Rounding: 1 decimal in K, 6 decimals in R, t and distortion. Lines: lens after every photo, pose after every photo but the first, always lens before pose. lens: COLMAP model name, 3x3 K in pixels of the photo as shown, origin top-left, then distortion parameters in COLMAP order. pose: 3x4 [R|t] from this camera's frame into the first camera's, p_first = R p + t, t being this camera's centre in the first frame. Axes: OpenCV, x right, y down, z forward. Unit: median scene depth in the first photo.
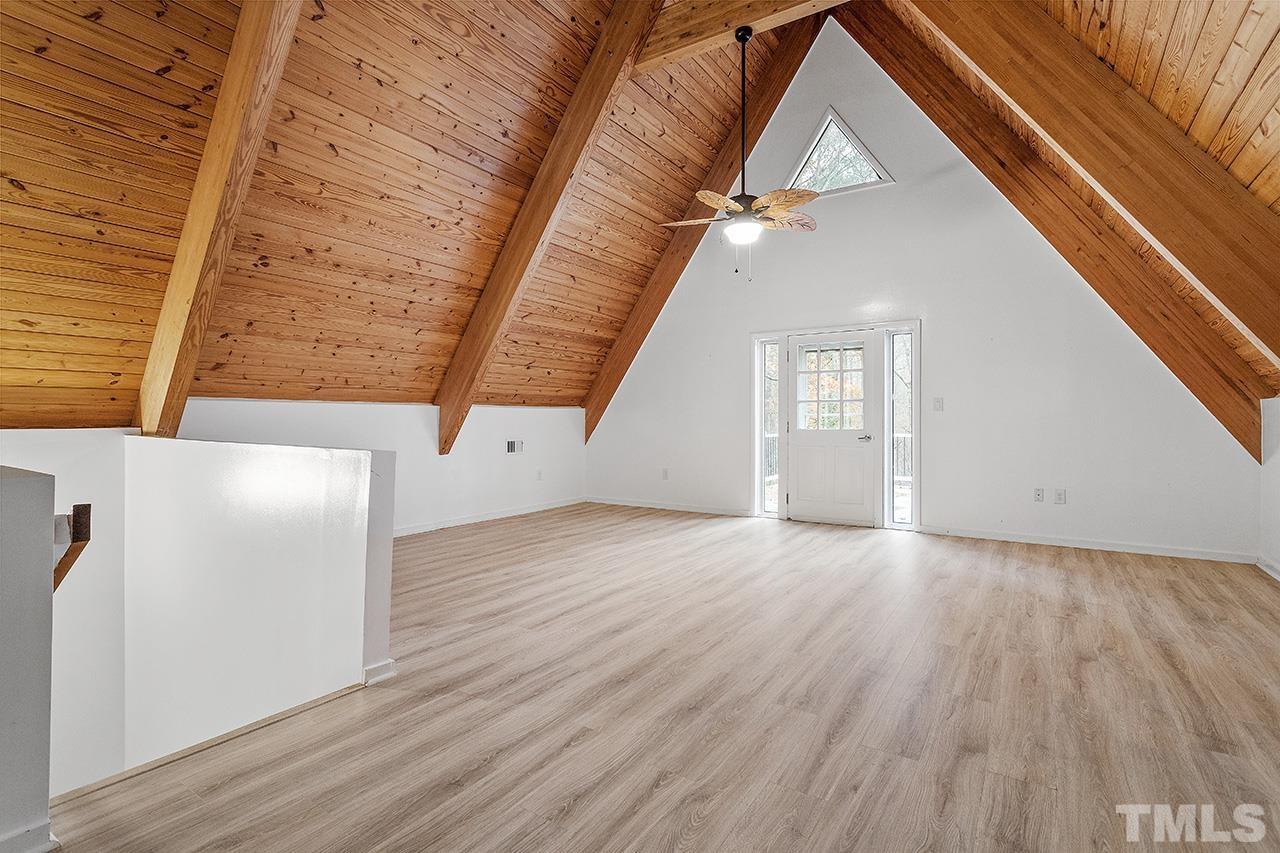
lens RADIAL K [[611.7, 0, 637.3], [0, 611.7, 422.3], [0, 0, 1]] dist [0.002391, 0.000810]
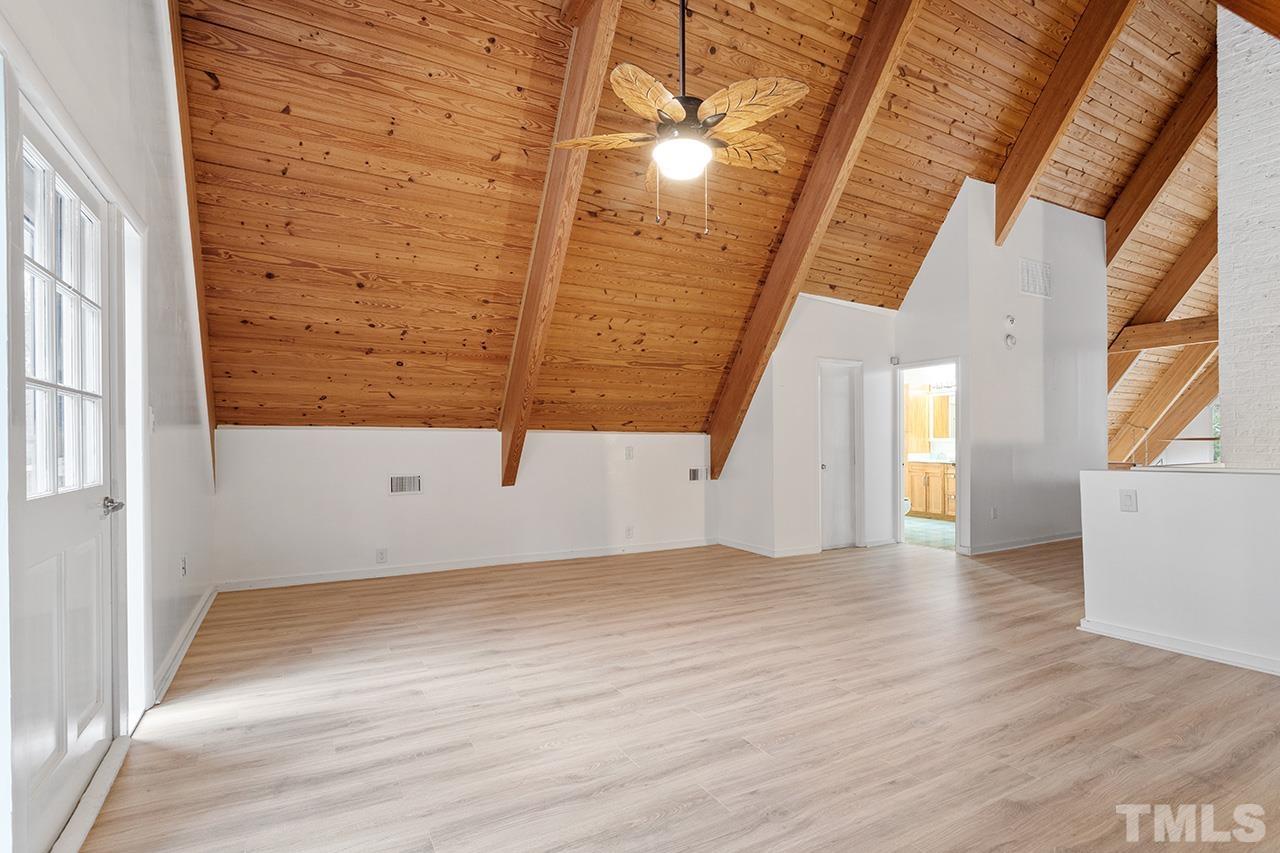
lens RADIAL K [[611.7, 0, 650.1], [0, 611.7, 440.2], [0, 0, 1]] dist [0.002391, 0.000810]
pose [[-0.899474, 0.006566, 0.436925, -0.054739], [0.005051, 0.999977, -0.004630, -0.007935], [-0.436945, -0.001957, -0.899486, 1.164646]]
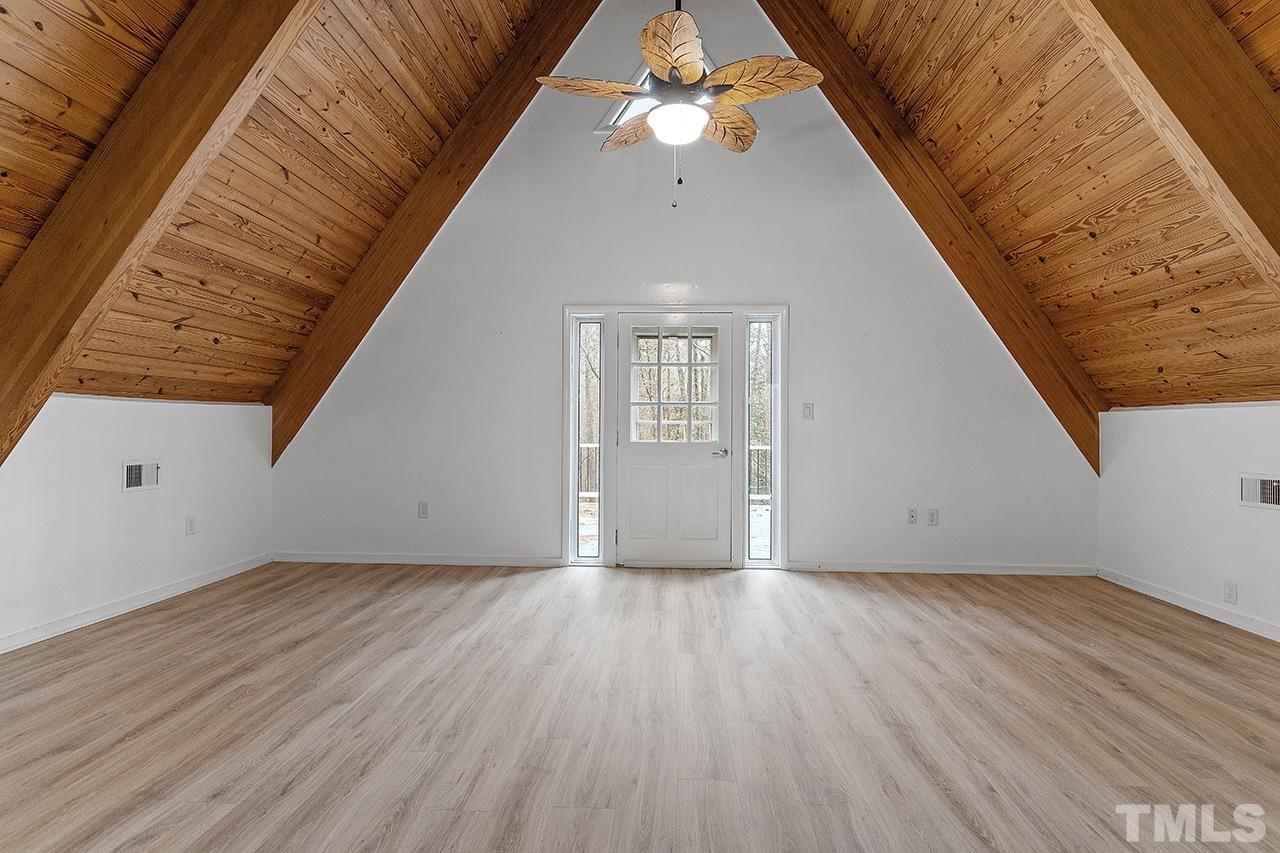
lens RADIAL K [[663.7, 0, 640.7], [0, 663.7, 423.9], [0, 0, 1]] dist [0.000315, 0.001171]
pose [[0.856084, 0.010501, 0.516730, -0.144898], [-0.006386, 0.999932, -0.009740, -0.001884], [-0.516797, 0.005038, 0.856093, 0.329115]]
